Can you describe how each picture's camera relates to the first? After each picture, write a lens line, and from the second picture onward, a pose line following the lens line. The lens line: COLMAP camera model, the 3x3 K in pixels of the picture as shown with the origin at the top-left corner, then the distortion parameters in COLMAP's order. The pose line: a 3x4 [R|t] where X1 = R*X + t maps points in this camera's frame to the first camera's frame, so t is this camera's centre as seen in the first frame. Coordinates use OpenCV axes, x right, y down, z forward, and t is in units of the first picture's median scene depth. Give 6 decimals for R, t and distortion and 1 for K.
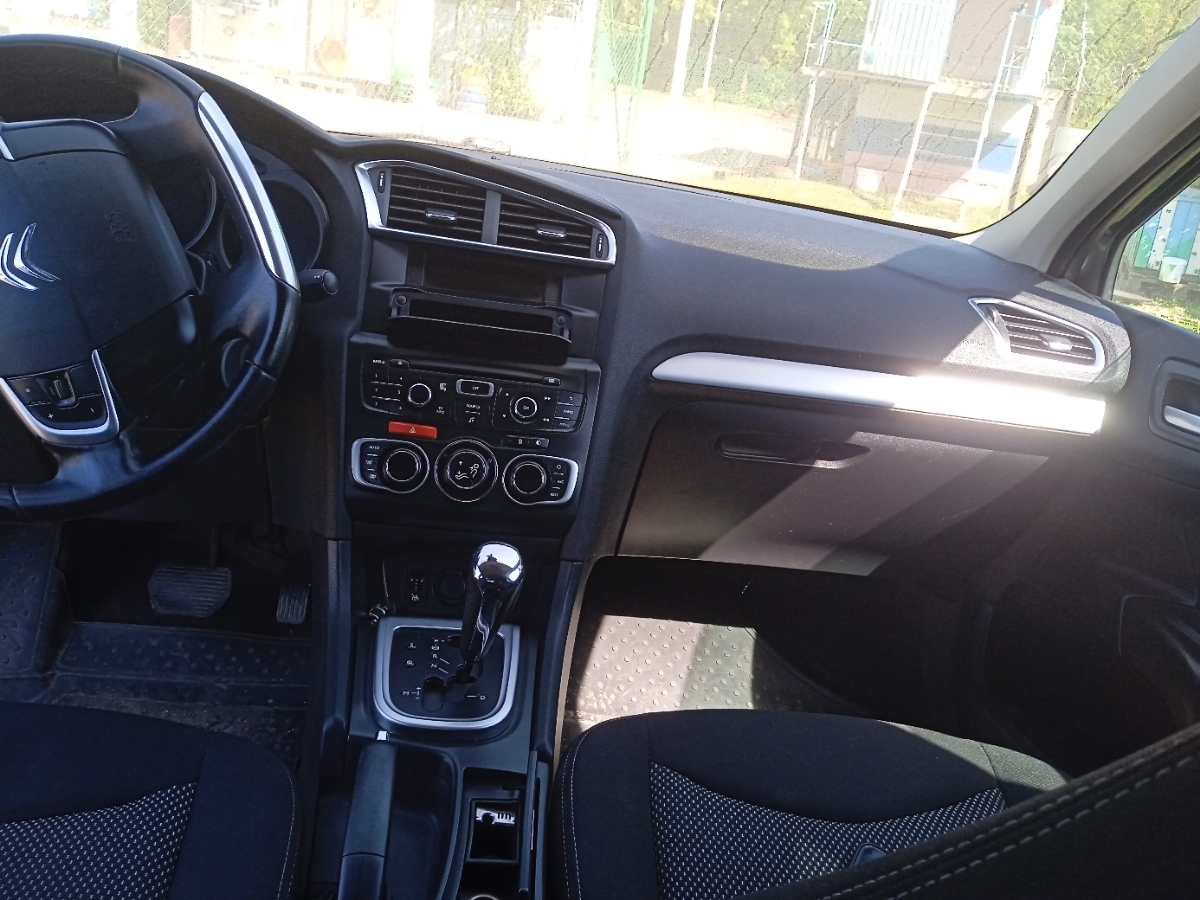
lens RADIAL K [[1023.4, 0, 594.4], [0, 1023.4, 445.2], [0, 0, 1]] dist [0.110927, -0.199059]
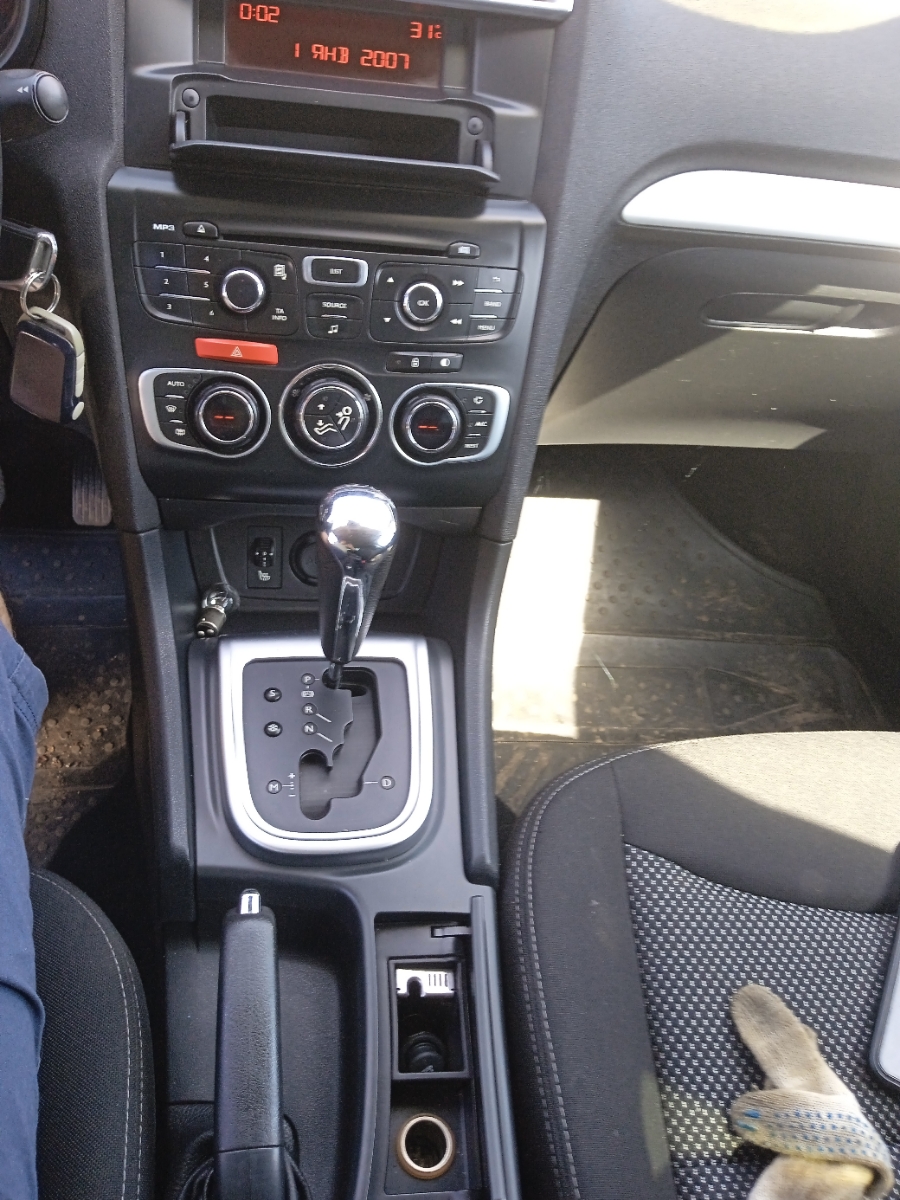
lens RADIAL K [[1023.4, 0, 435.1], [0, 1023.4, 595.4], [0, 0, 1]] dist [0.110927, -0.199059]
pose [[0.999441, -0.029297, 0.016121, -0.074667], [0.019776, 0.906588, 0.421552, -0.135704], [-0.026965, -0.420998, 0.906661, 0.388287]]
